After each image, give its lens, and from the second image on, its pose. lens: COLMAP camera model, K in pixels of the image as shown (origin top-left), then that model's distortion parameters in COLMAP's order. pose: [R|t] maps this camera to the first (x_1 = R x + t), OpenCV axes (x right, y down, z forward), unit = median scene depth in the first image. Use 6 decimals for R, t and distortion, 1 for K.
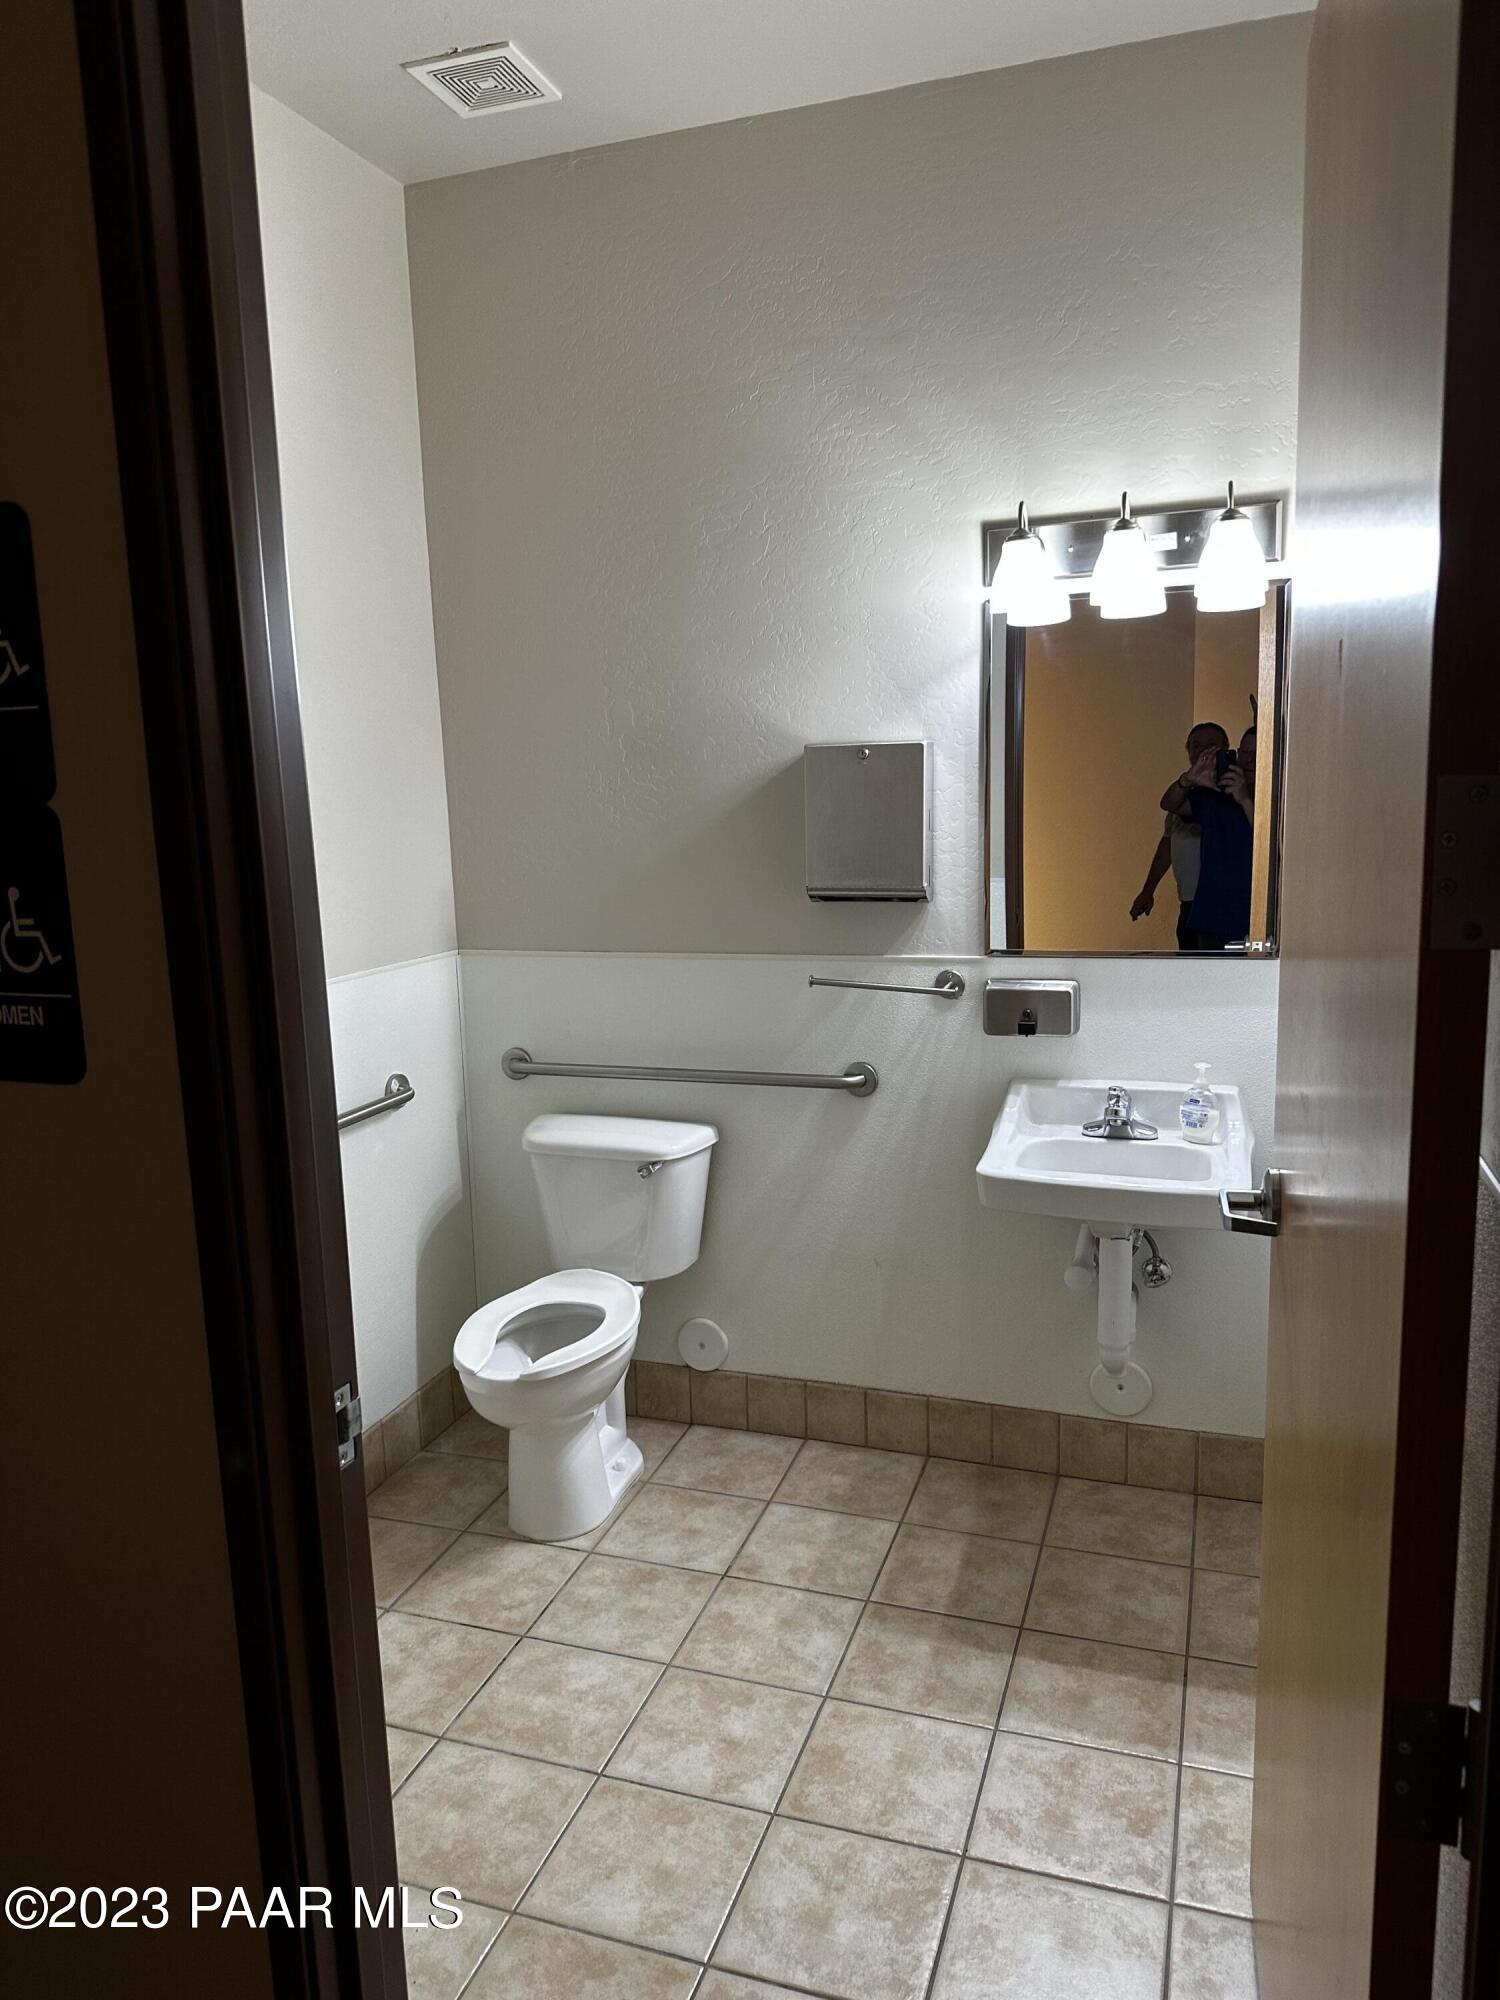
lens RADIAL K [[1392.7, 0, 739.1], [0, 1392.7, 998.4], [0, 0, 1]] dist [0.053118, -0.068070]
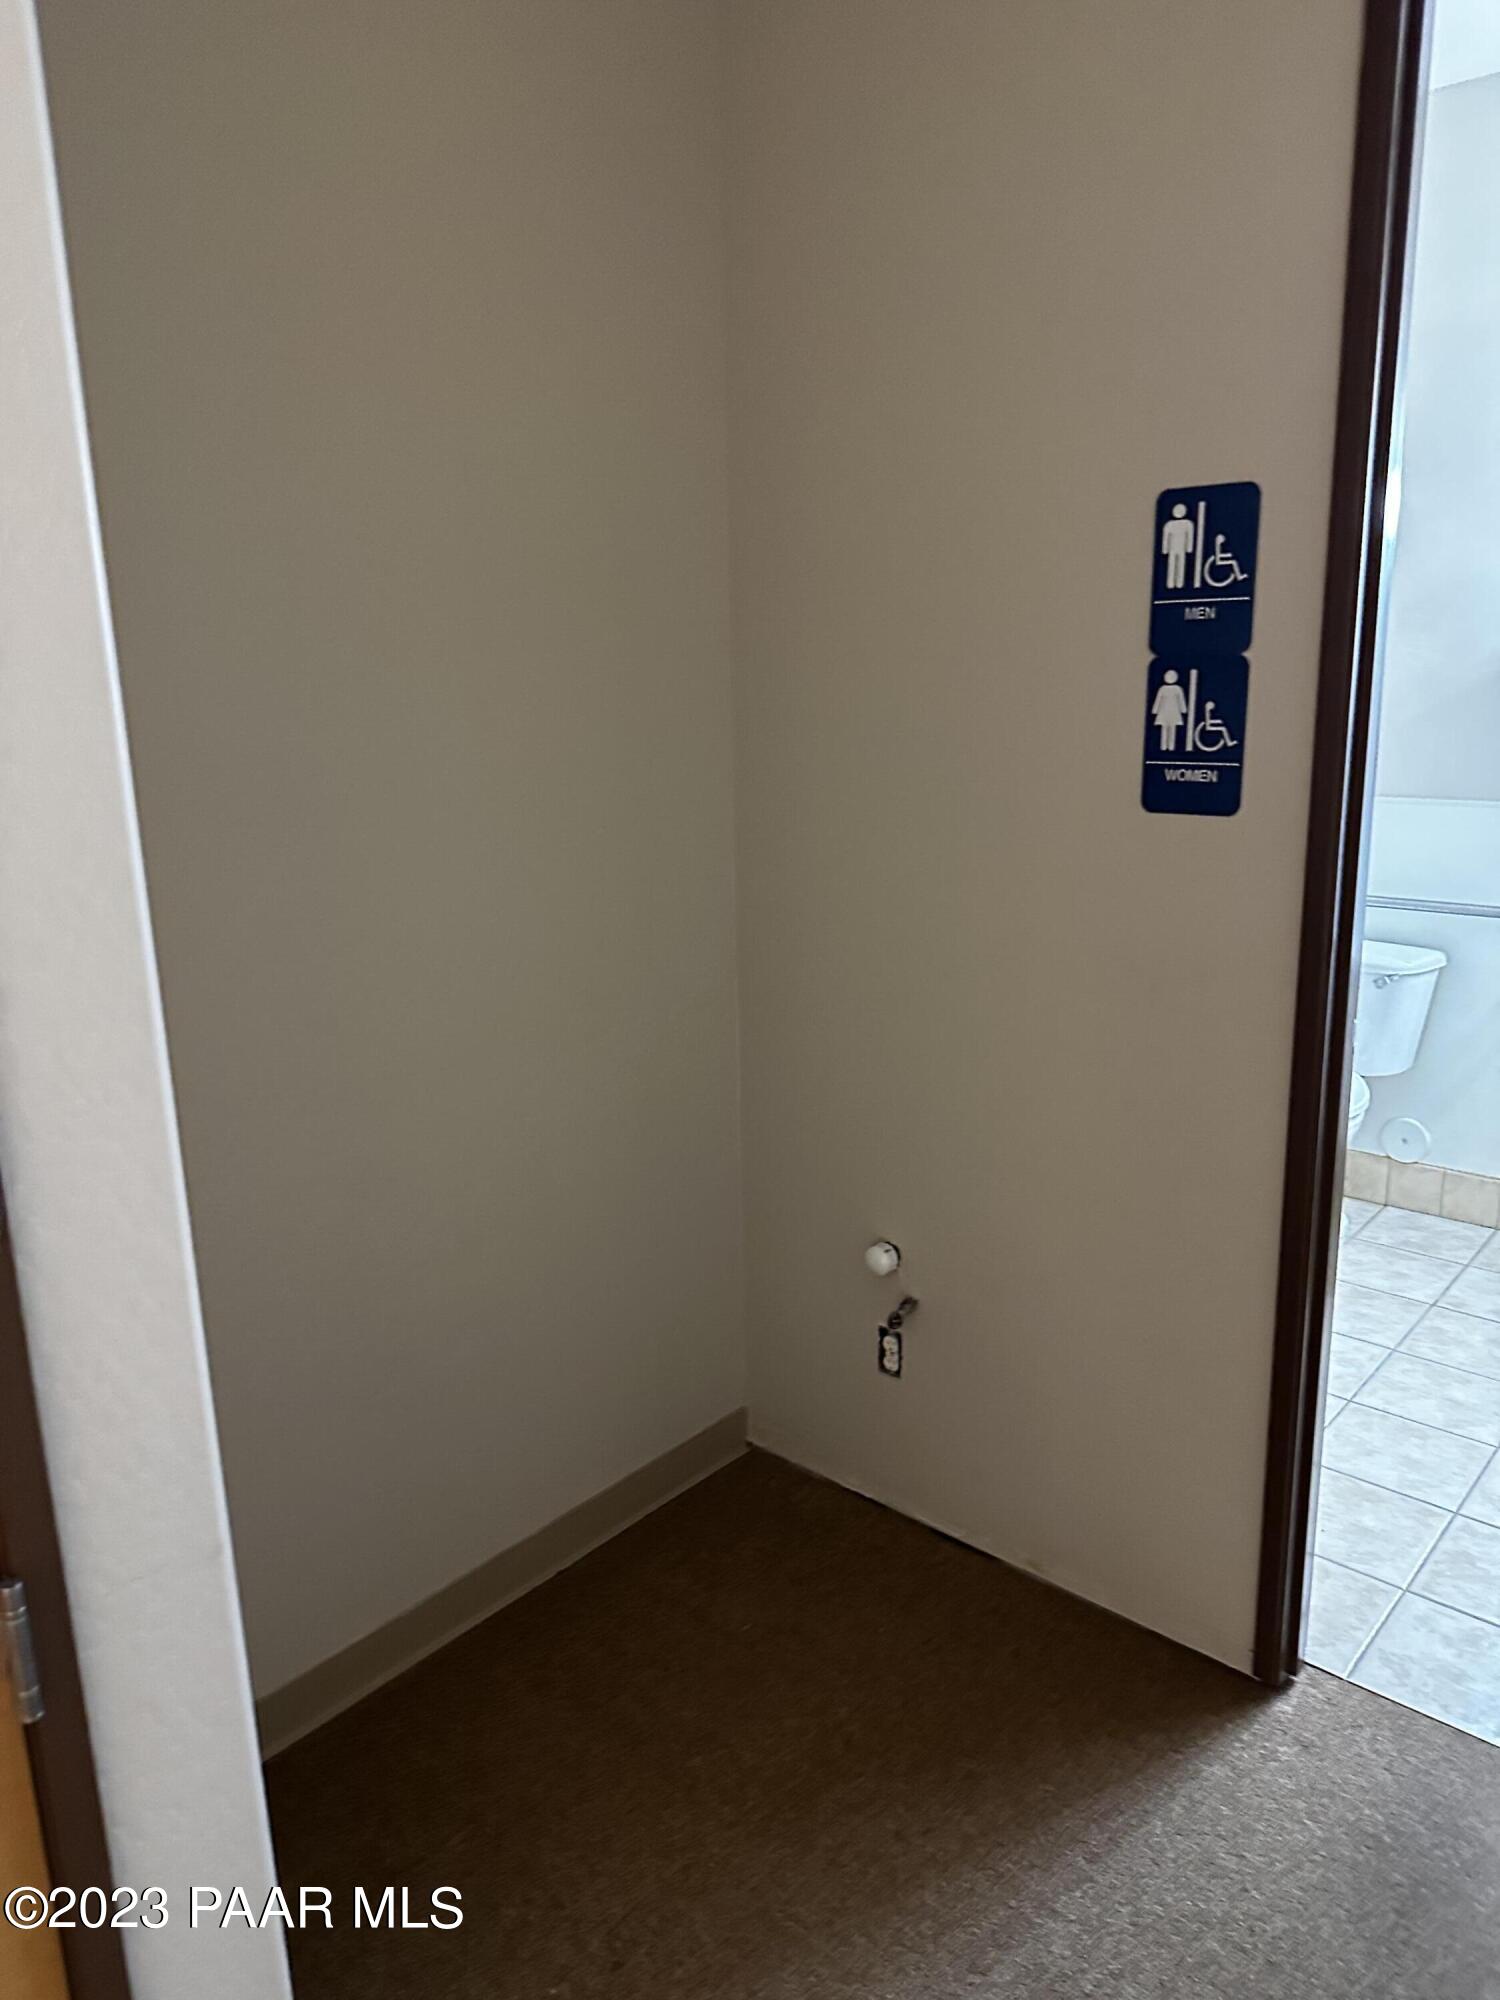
lens RADIAL K [[1392.7, 0, 764.8], [0, 1392.7, 1003.3], [0, 0, 1]] dist [0.053118, -0.068070]
pose [[0.931285, 0.095975, -0.351421, -0.172298], [-0.065402, 0.993046, 0.097888, 0.073893], [0.358372, -0.068178, 0.931086, -0.400602]]
